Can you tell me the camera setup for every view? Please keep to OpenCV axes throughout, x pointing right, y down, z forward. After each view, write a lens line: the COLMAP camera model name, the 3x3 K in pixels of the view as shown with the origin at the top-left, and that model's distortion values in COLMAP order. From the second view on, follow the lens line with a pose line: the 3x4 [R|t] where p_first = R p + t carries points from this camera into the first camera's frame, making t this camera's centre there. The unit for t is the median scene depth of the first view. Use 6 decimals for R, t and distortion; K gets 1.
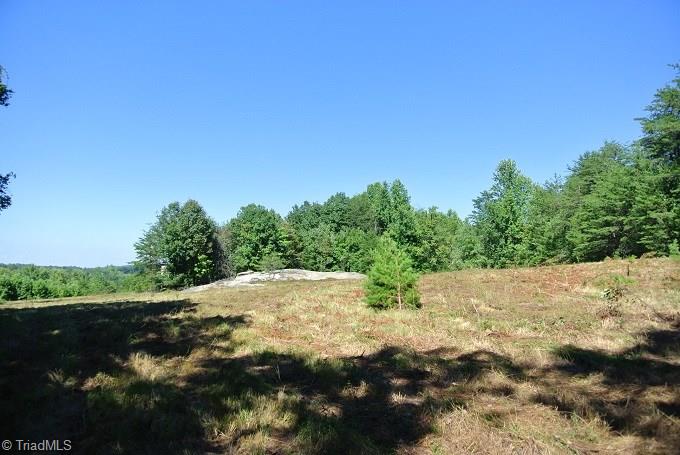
lens RADIAL K [[526.5, 0, 340.2], [0, 526.5, 228.5], [0, 0, 1]] dist [-0.070658, -0.000525]
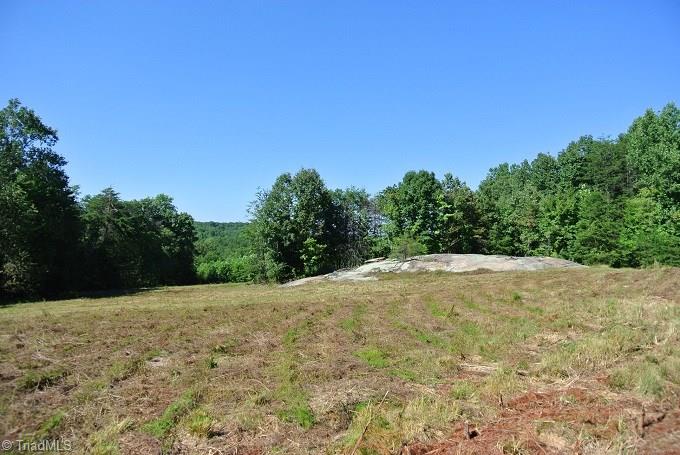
lens RADIAL K [[526.5, 0, 339.9], [0, 526.5, 227.2], [0, 0, 1]] dist [-0.070658, -0.000525]
pose [[0.787346, -0.028022, -0.615875, 0.226496], [0.065363, 0.997130, 0.038192, 0.006459], [0.613037, -0.070326, 0.786918, 0.367742]]
